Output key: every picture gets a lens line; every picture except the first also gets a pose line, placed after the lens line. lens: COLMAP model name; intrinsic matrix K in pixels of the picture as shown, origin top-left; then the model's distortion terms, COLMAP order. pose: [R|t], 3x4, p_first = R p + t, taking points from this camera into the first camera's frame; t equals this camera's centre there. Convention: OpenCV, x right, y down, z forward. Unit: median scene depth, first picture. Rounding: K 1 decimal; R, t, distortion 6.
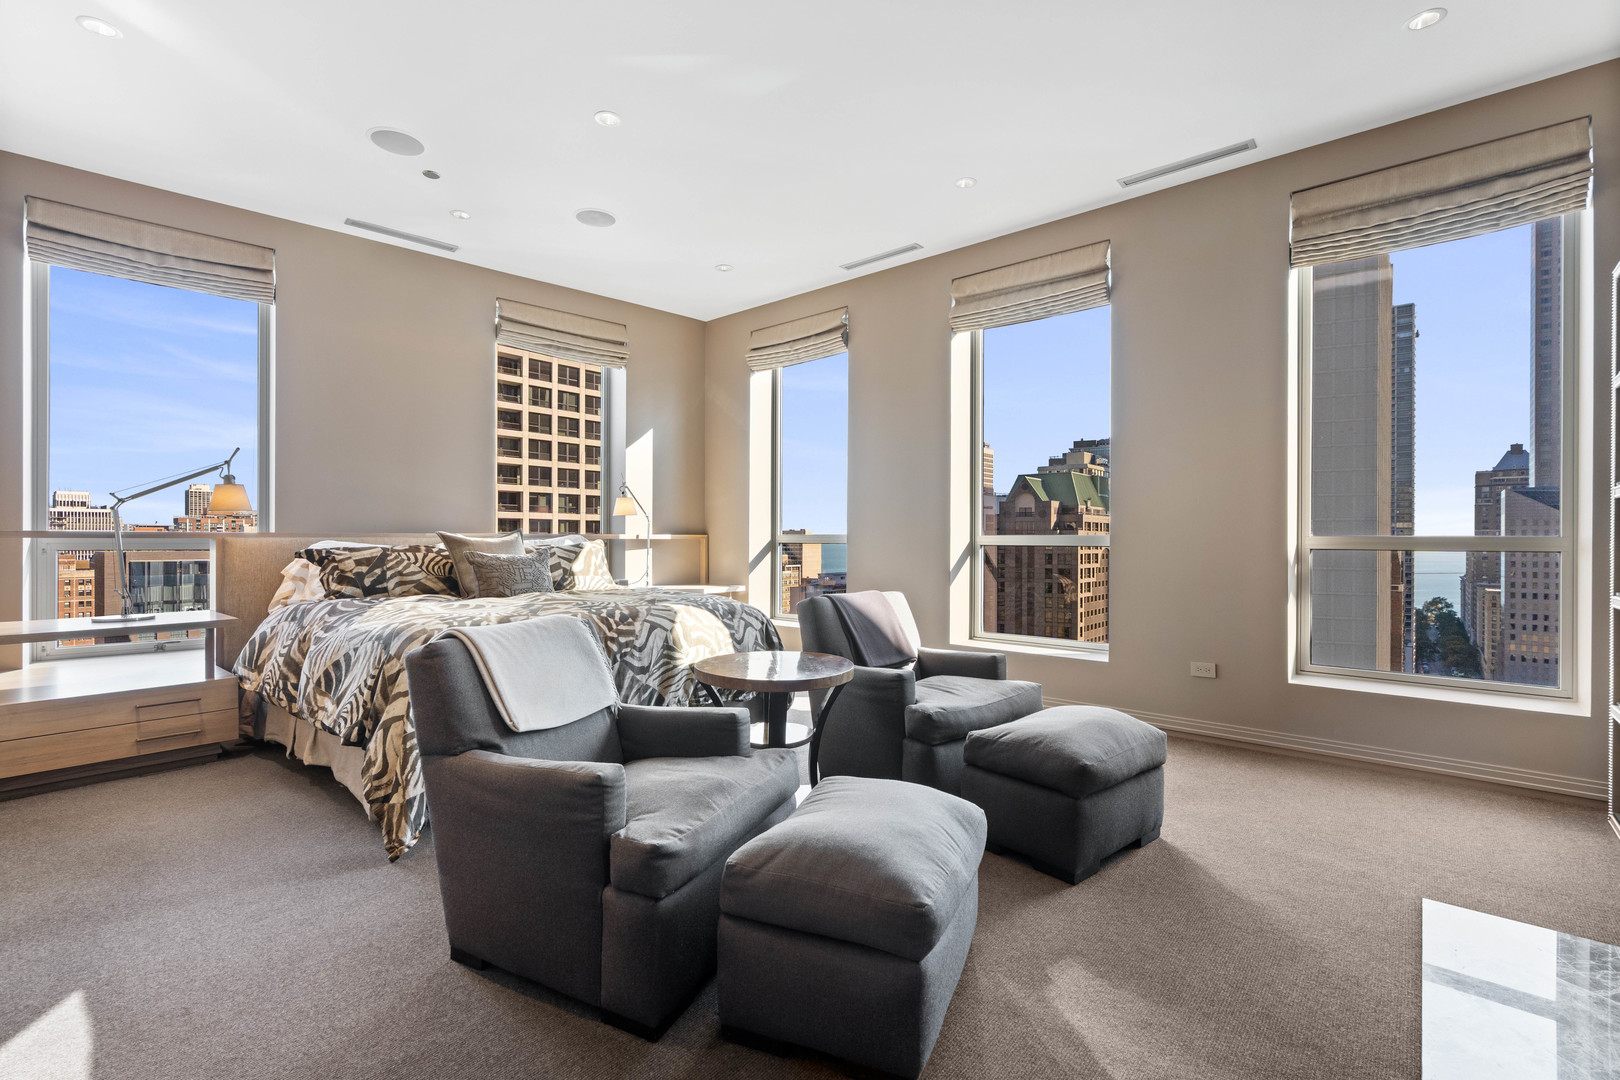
lens RADIAL K [[726.2, 0, 807.7], [0, 726.2, 543.8], [0, 0, 1]] dist [-0.002239, 0.001148]
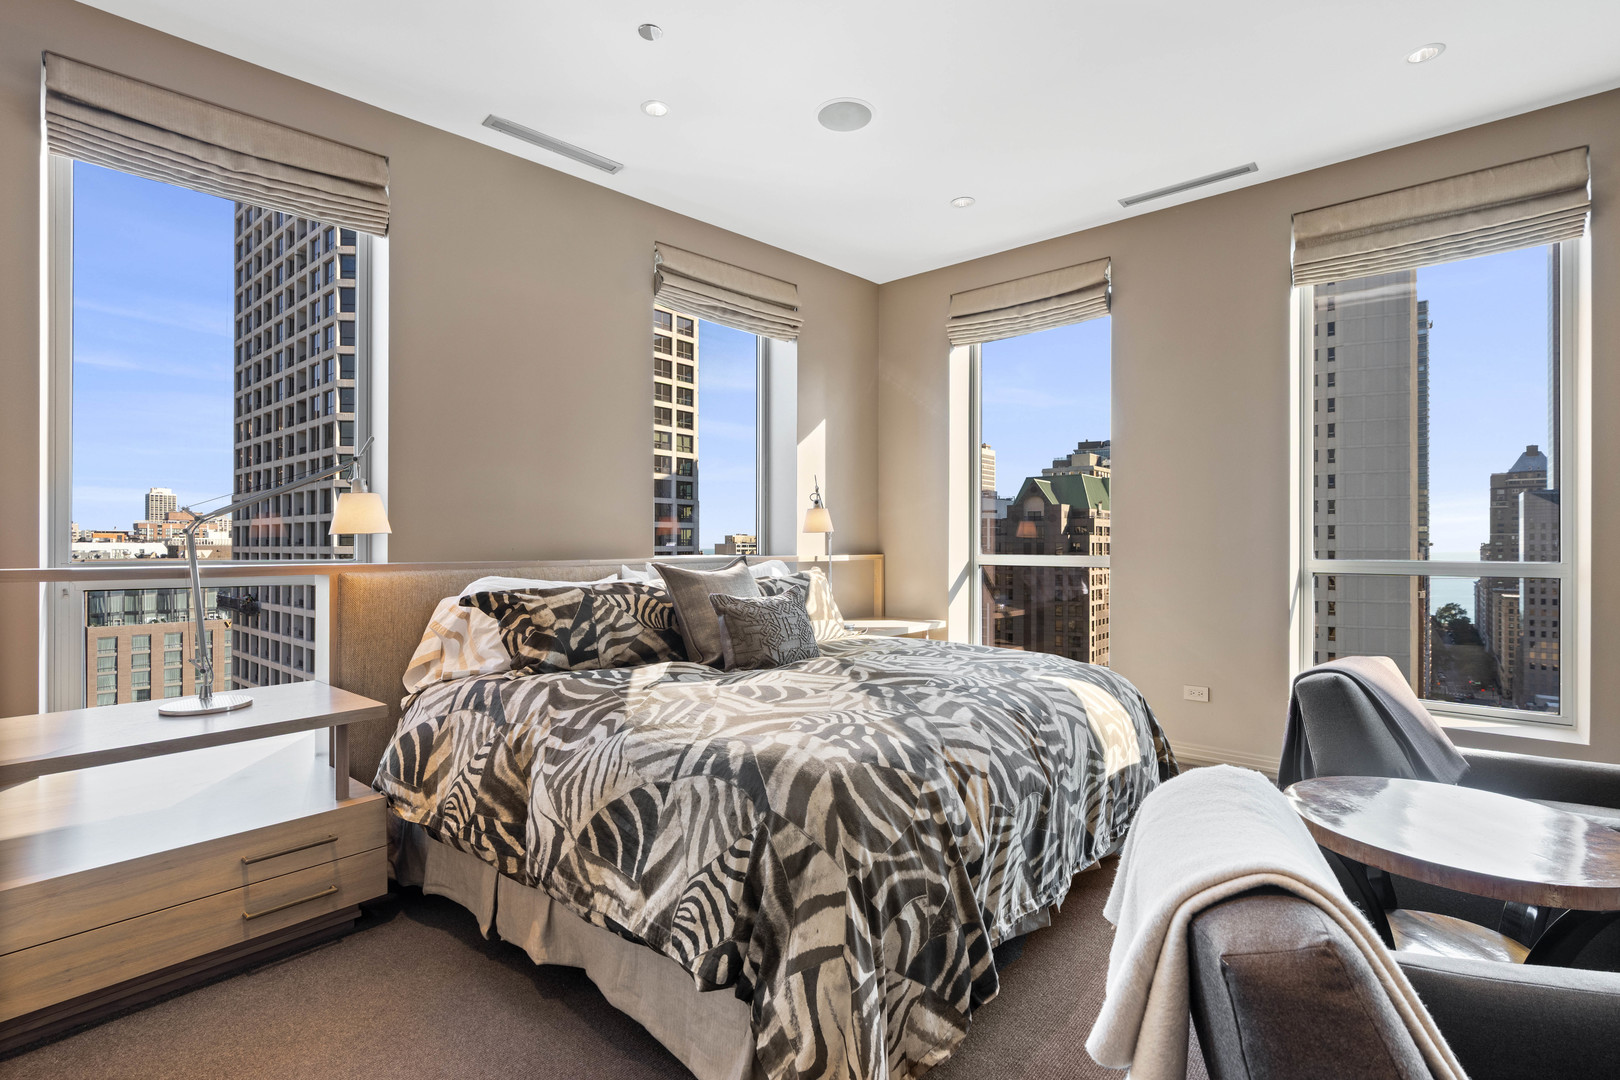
lens RADIAL K [[755.4, 0, 808.0], [0, 755.4, 547.6], [0, 0, 1]] dist [-0.002292, 0.001073]
pose [[0.999927, -0.001523, 0.012009, -0.402161], [0.001546, 0.999997, -0.001839, -0.031591], [-0.012006, 0.001858, 0.999926, 0.316597]]
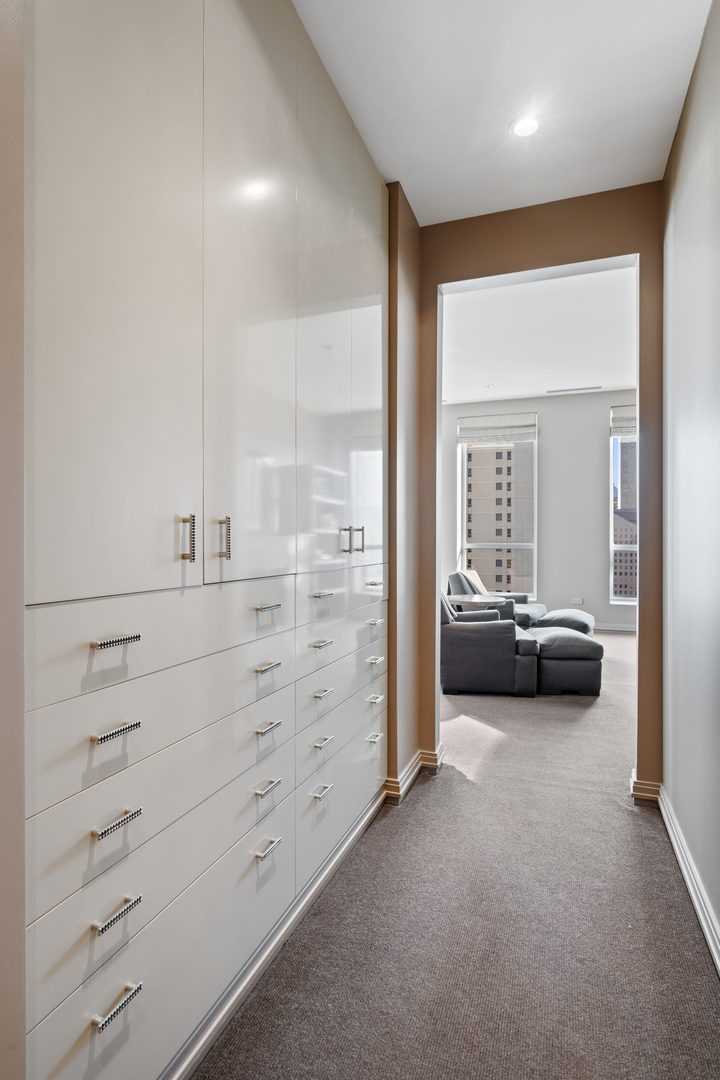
lens RADIAL K [[563.1, 0, 364.1], [0, 563.1, 544.5], [0, 0, 1]] dist [0.000514, 0.000714]
pose [[0.935388, -0.004488, 0.353595, -0.799448], [0.004231, 0.999990, 0.001501, -0.016858], [-0.353599, 0.000092, 0.935397, -0.501913]]
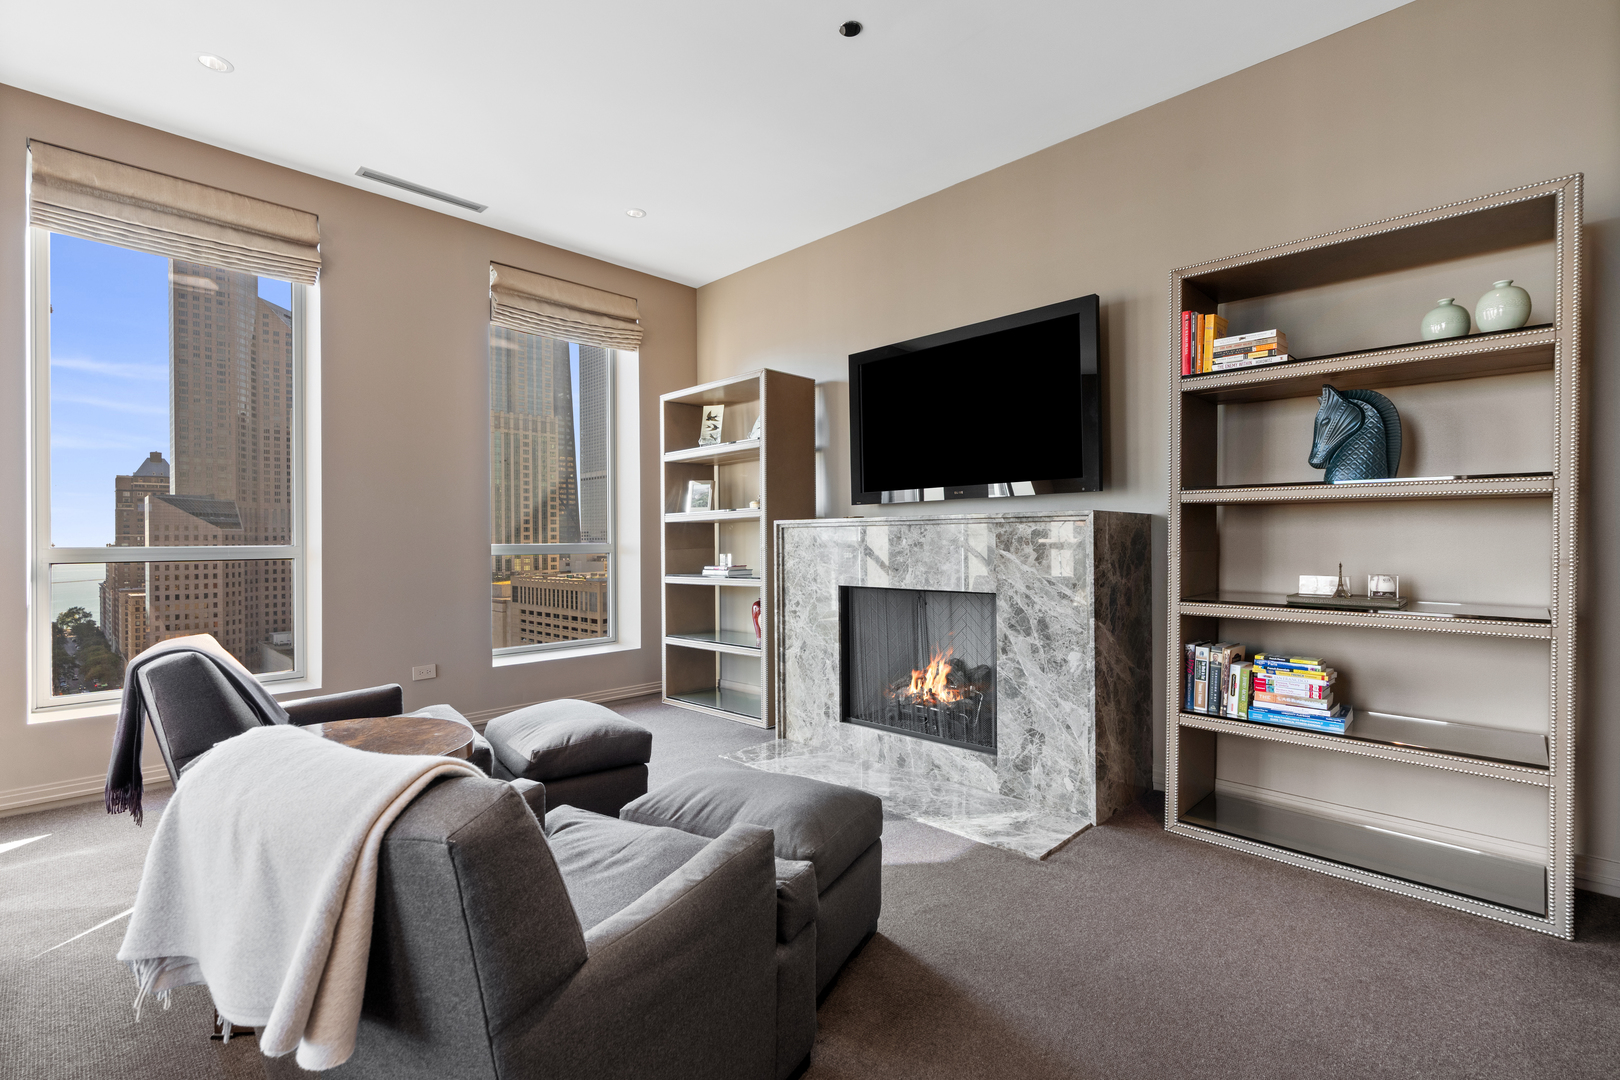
lens RADIAL K [[733.0, 0, 808.1], [0, 733.0, 537.7], [0, 0, 1]] dist [-0.000323, 0.000664]
pose [[0.066074, -0.000639, 0.997815, -0.510779], [0.015784, 0.999875, -0.000405, -0.012574], [-0.997690, 0.015776, 0.066076, 0.391646]]
